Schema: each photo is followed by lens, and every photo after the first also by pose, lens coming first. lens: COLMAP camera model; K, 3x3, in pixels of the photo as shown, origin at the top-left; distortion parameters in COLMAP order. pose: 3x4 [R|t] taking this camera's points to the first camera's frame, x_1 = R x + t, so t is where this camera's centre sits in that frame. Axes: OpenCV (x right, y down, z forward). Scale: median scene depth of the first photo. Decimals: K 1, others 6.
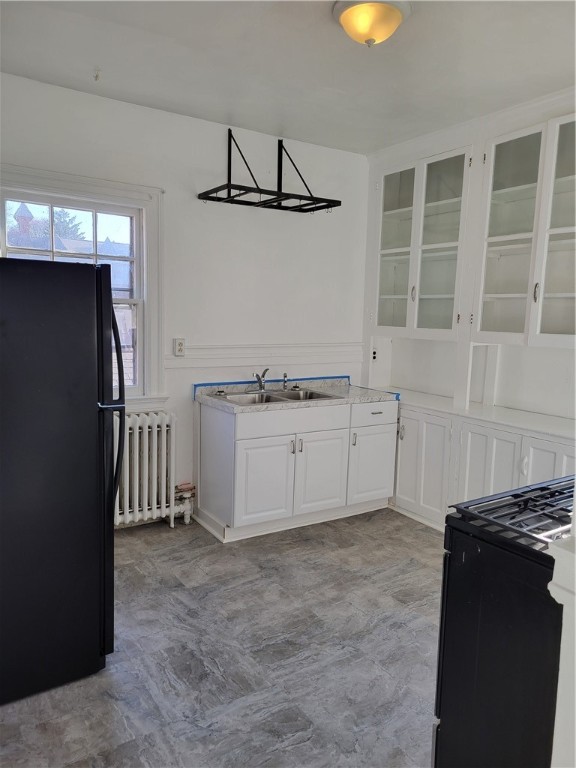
lens RADIAL K [[572.5, 0, 285.8], [0, 572.5, 382.0], [0, 0, 1]] dist [0.056031, -0.033399]
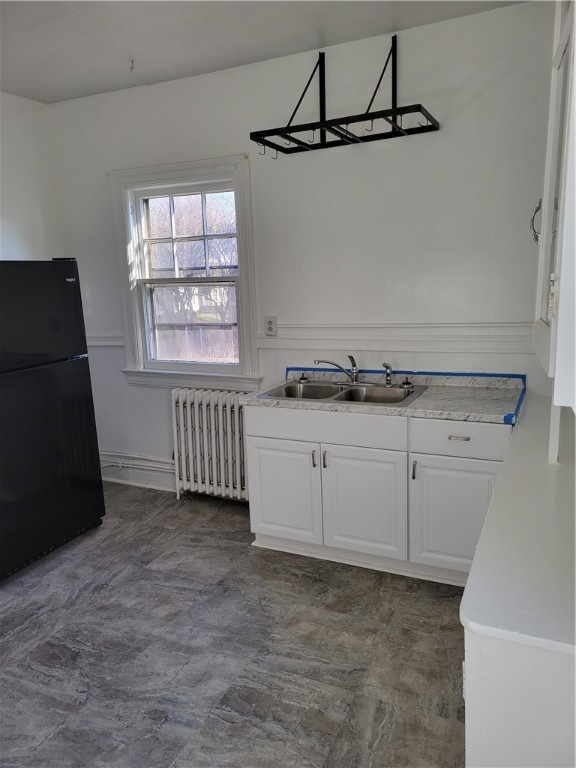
lens RADIAL K [[572.5, 0, 285.7], [0, 572.5, 386.4], [0, 0, 1]] dist [0.056031, -0.033399]
pose [[0.529227, 0.115251, -0.840617, 0.651829], [-0.054529, 0.993304, 0.101855, -0.062970], [0.846726, -0.008067, 0.531968, 0.566417]]
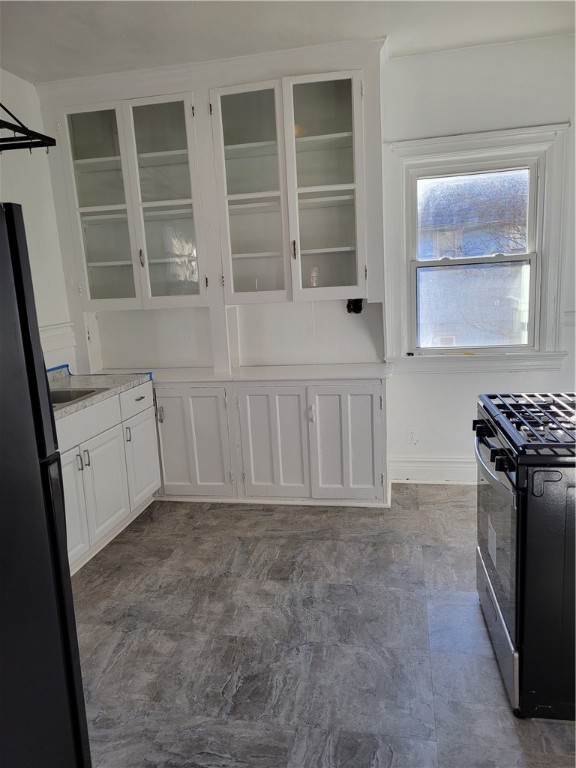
lens RADIAL K [[572.5, 0, 283.4], [0, 572.5, 387.3], [0, 0, 1]] dist [0.056031, -0.033399]
pose [[0.694635, -0.196833, 0.691910, -0.321690], [0.160160, 0.980013, 0.118000, -0.033603], [-0.701307, 0.028849, 0.712276, 0.259812]]
